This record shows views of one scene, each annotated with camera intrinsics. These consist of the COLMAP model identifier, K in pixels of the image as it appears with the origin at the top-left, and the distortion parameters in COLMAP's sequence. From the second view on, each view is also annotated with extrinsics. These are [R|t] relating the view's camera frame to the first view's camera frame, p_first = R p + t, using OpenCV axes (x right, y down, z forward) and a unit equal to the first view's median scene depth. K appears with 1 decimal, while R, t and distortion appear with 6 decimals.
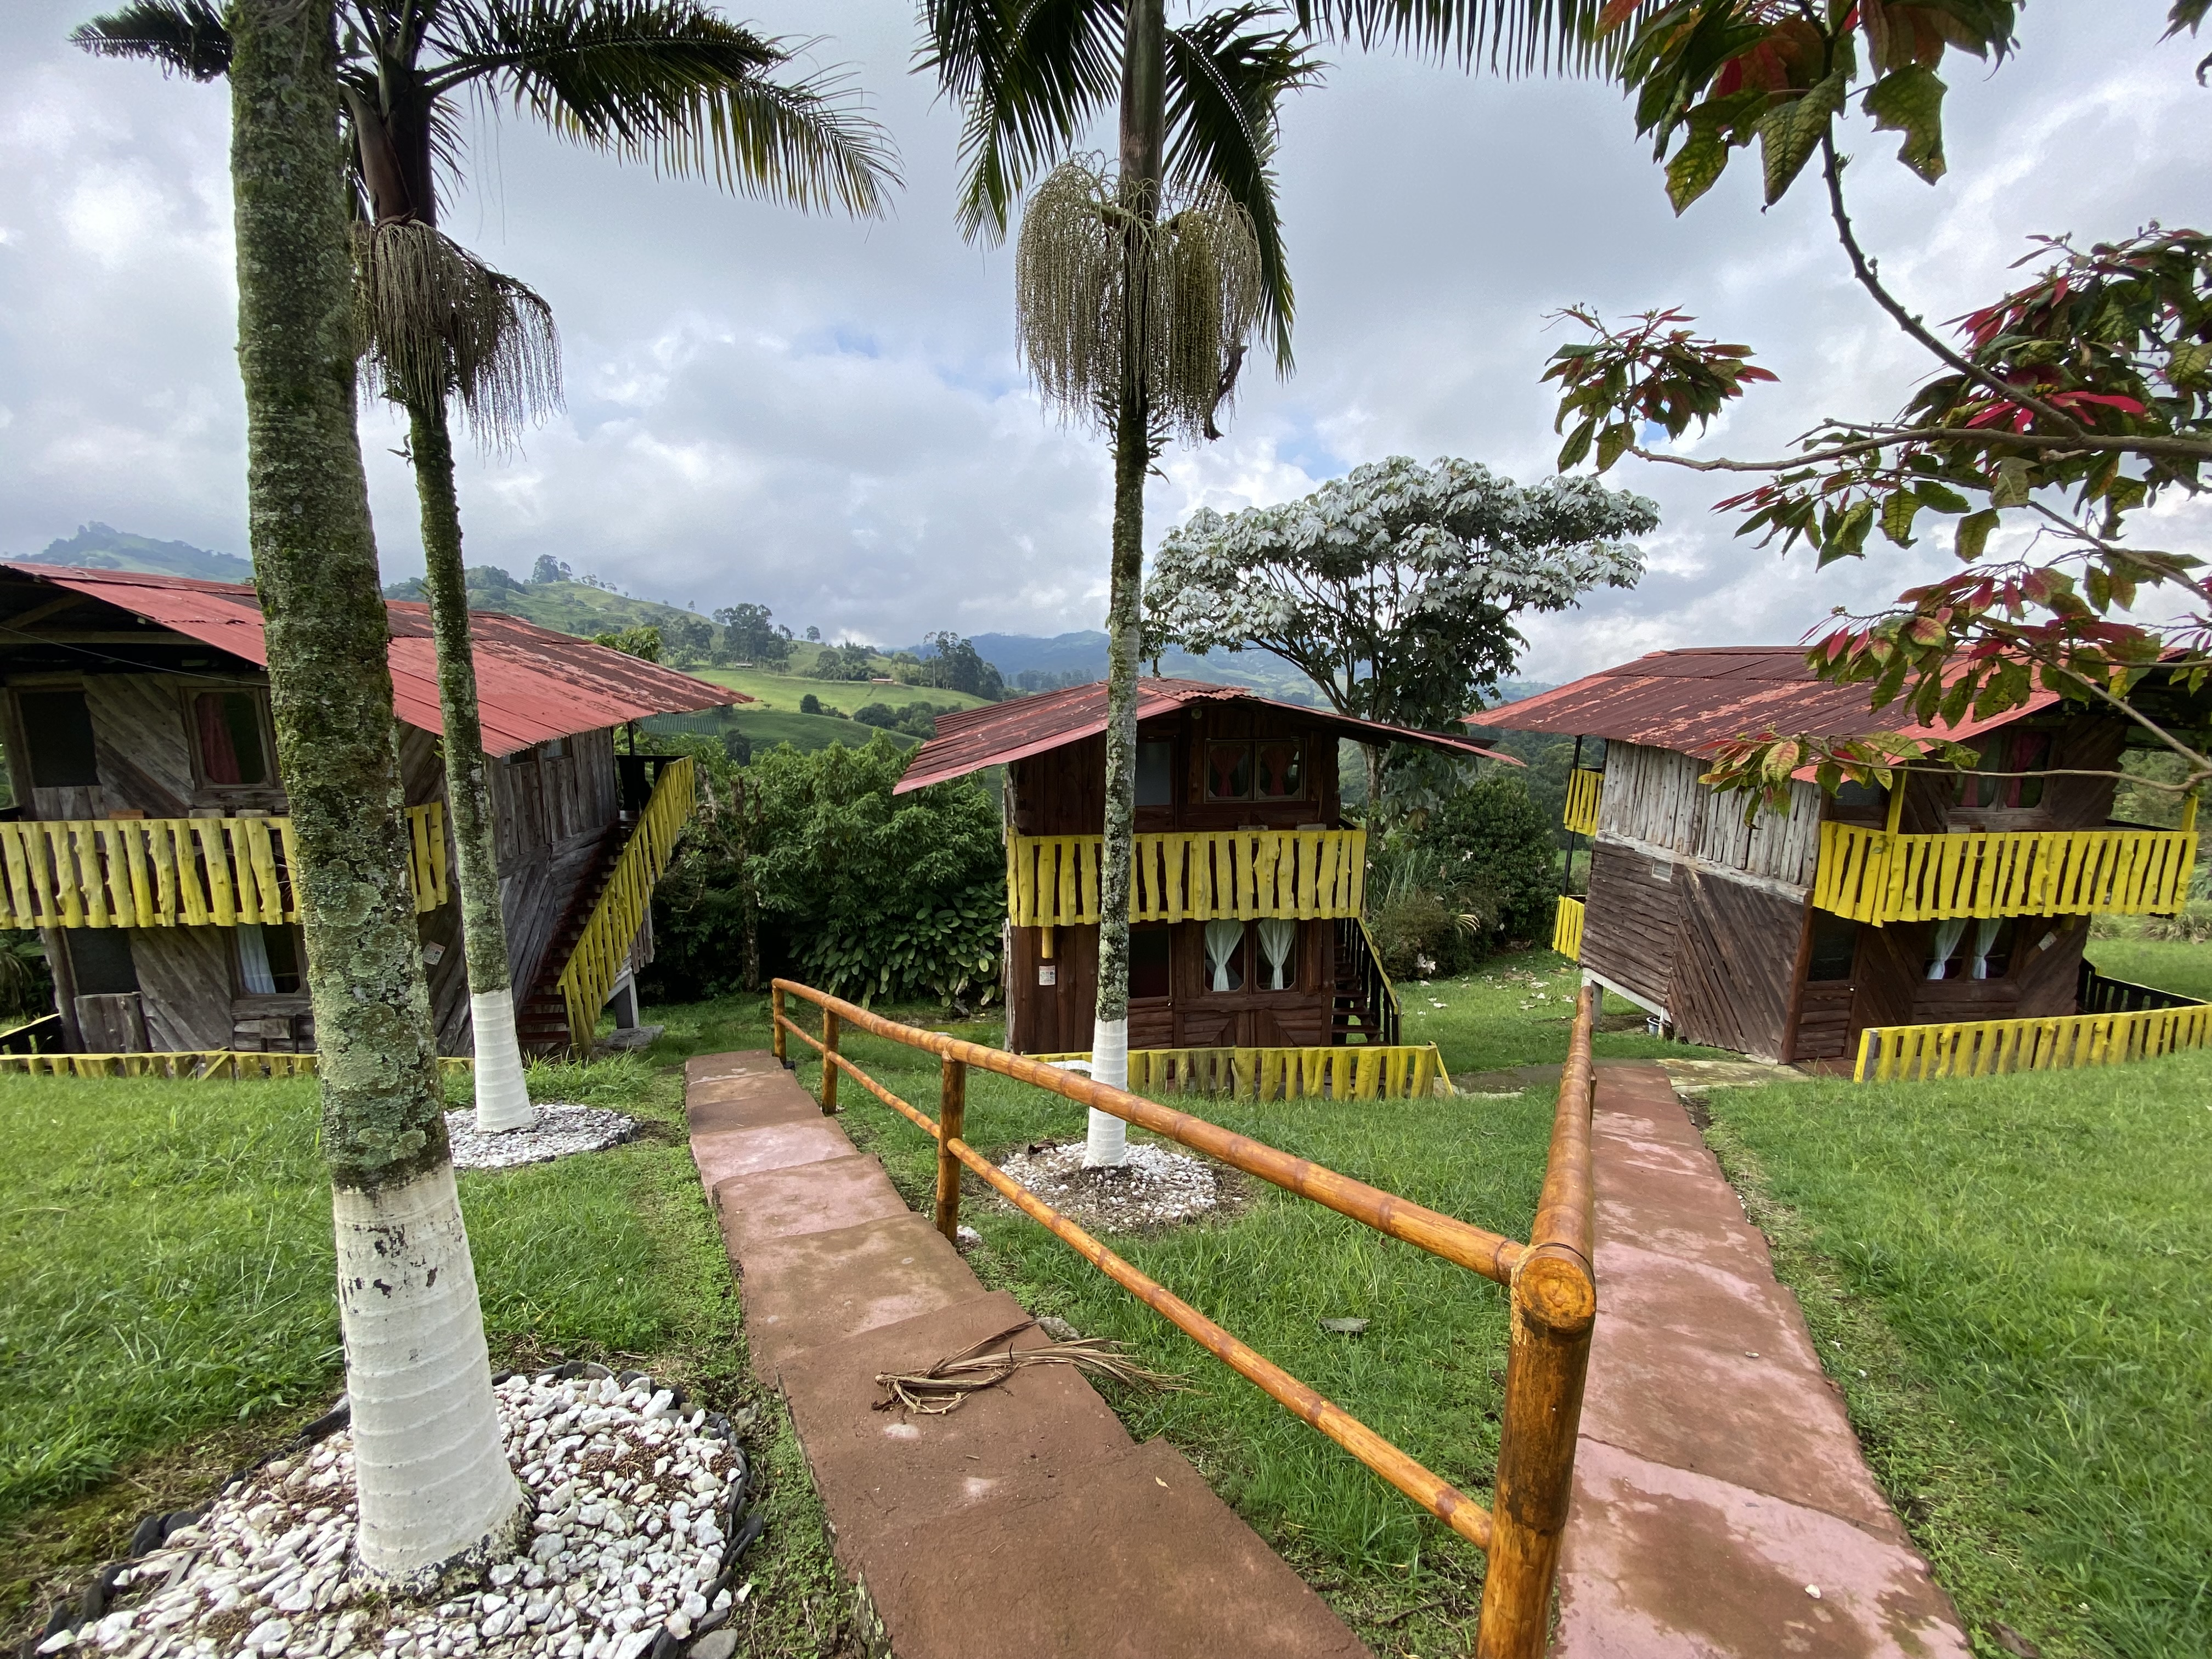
lens RADIAL K [[904.9, 0, 1102.3], [0, 904.9, 836.5], [0, 0, 1]] dist [0.020714, -0.019822]
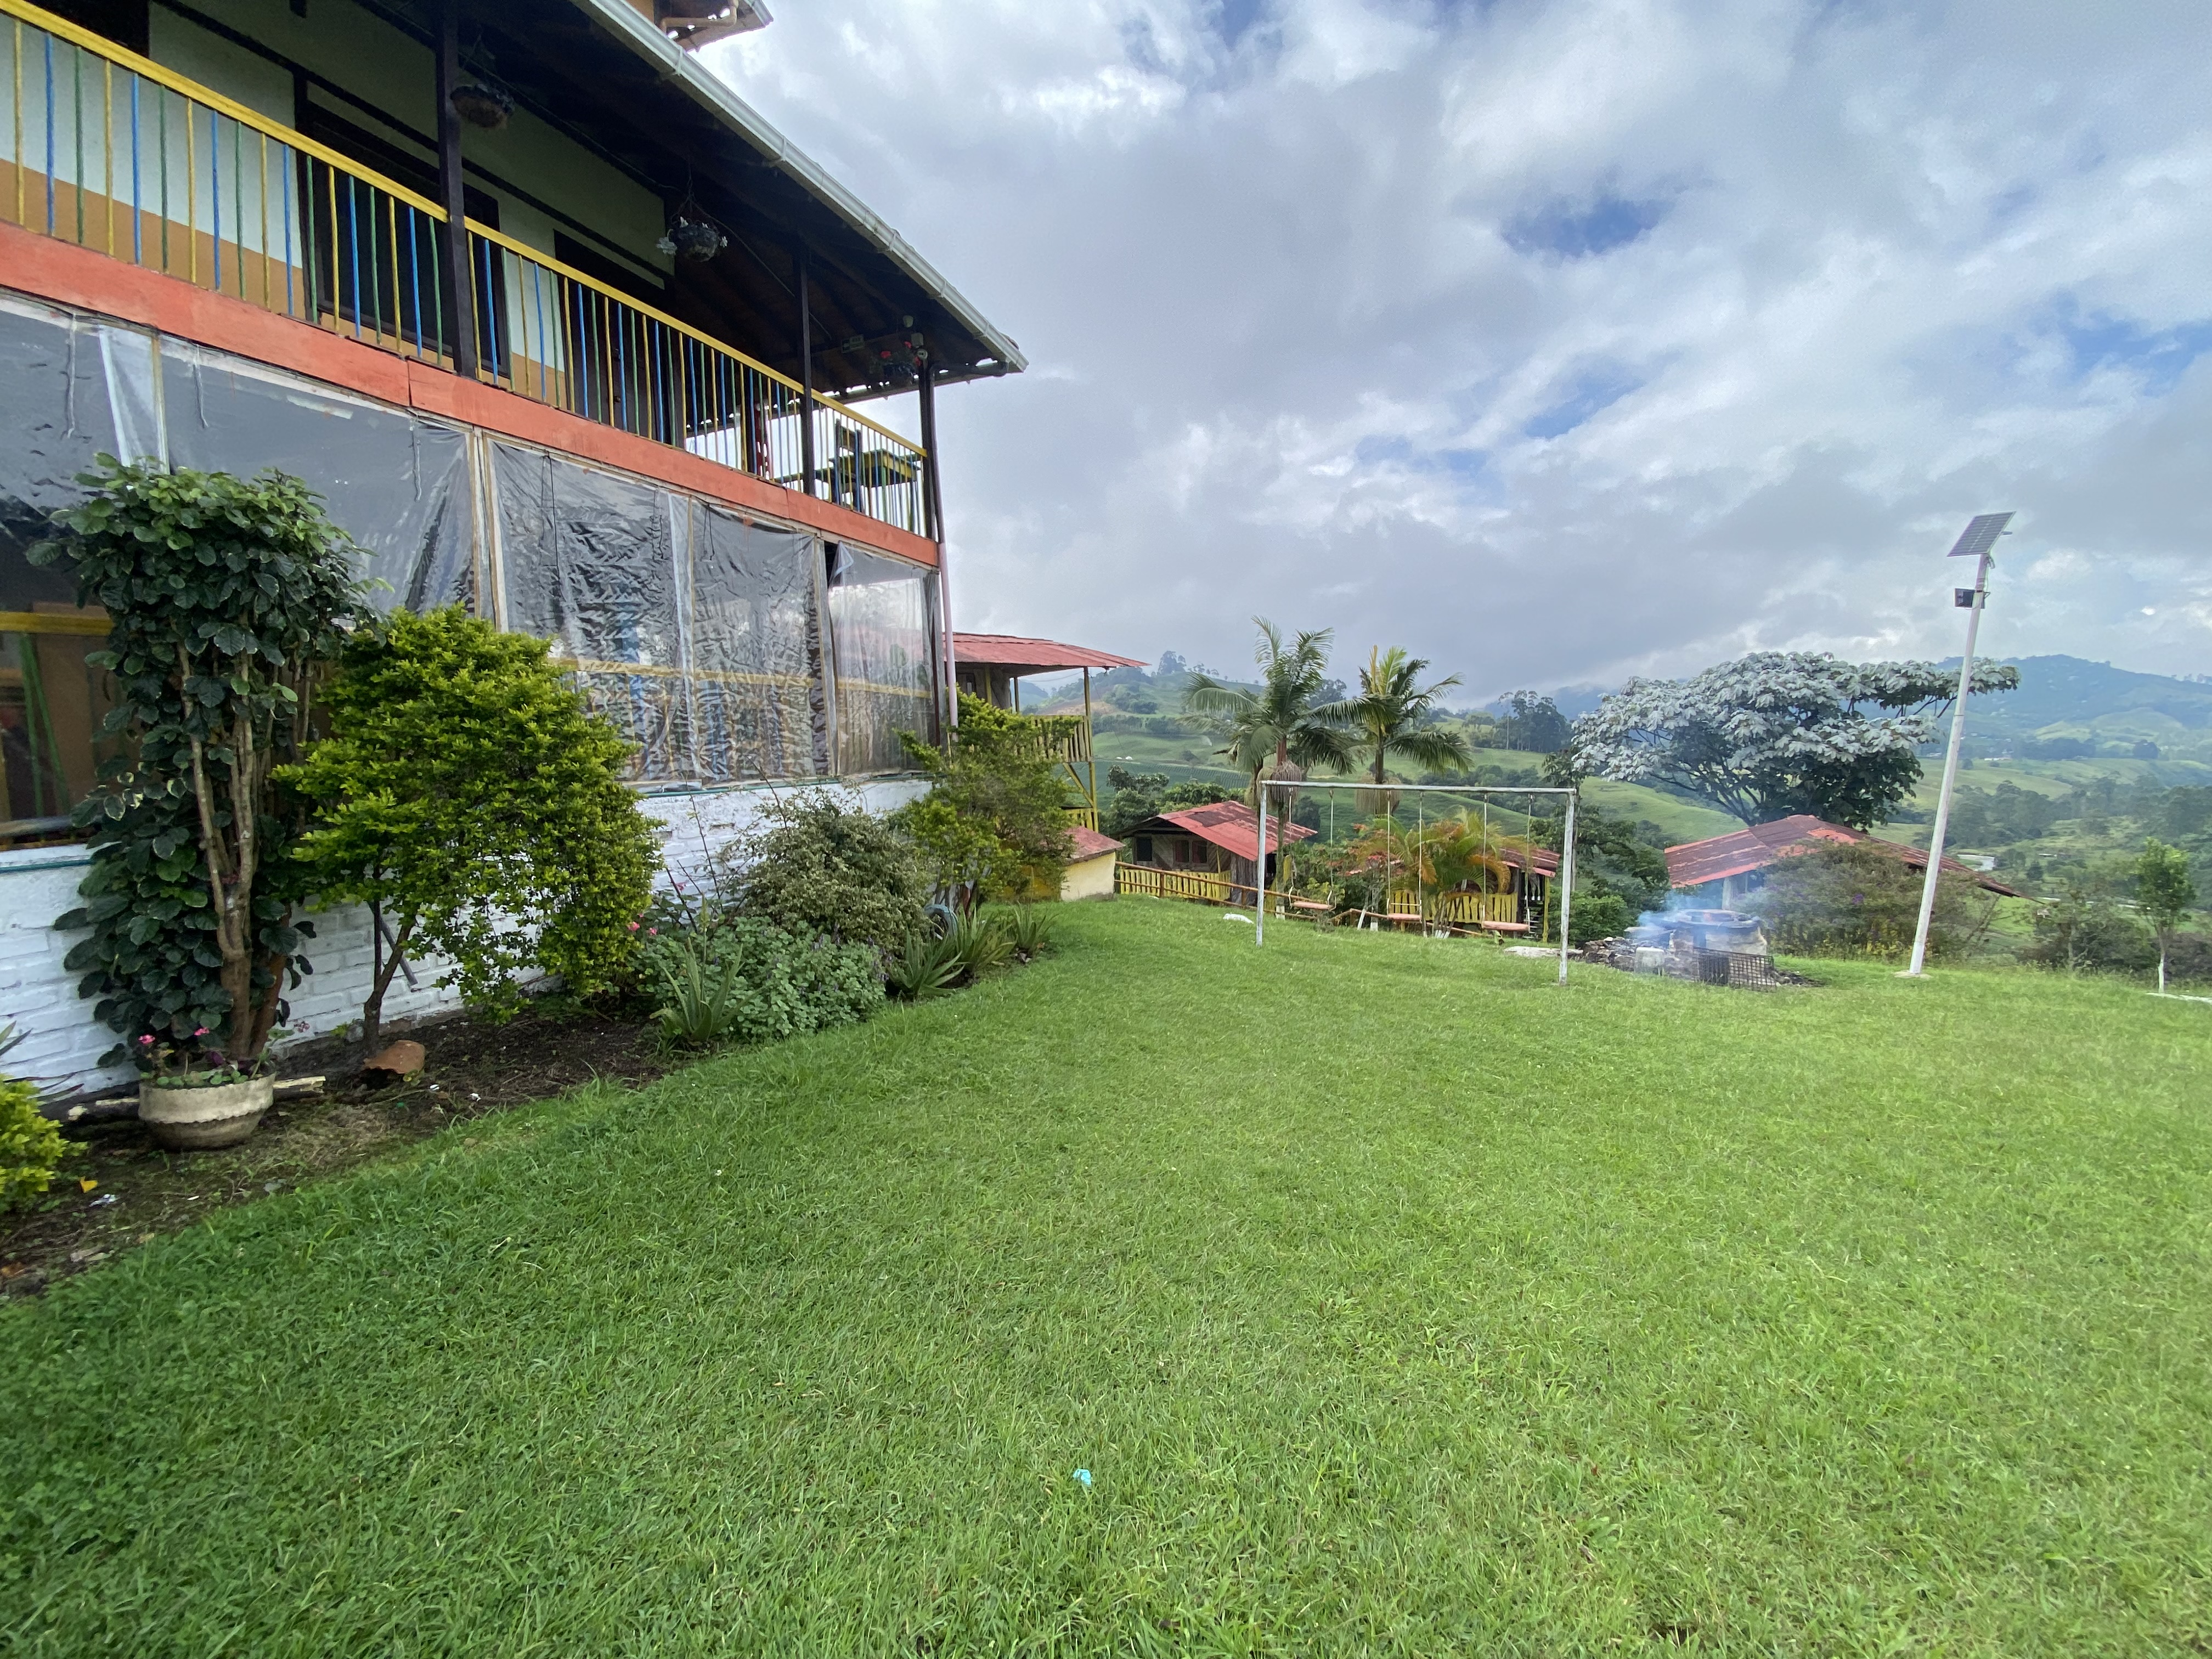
lens RADIAL K [[904.9, 0, 1102.3], [0, 904.9, 836.5], [0, 0, 1]] dist [0.020714, -0.019822]
pose [[0.824429, 0.030794, -0.565127, 0.293937], [-0.069384, 0.996486, -0.046921, 0.011027], [0.561697, 0.077894, 0.823668, -0.748693]]
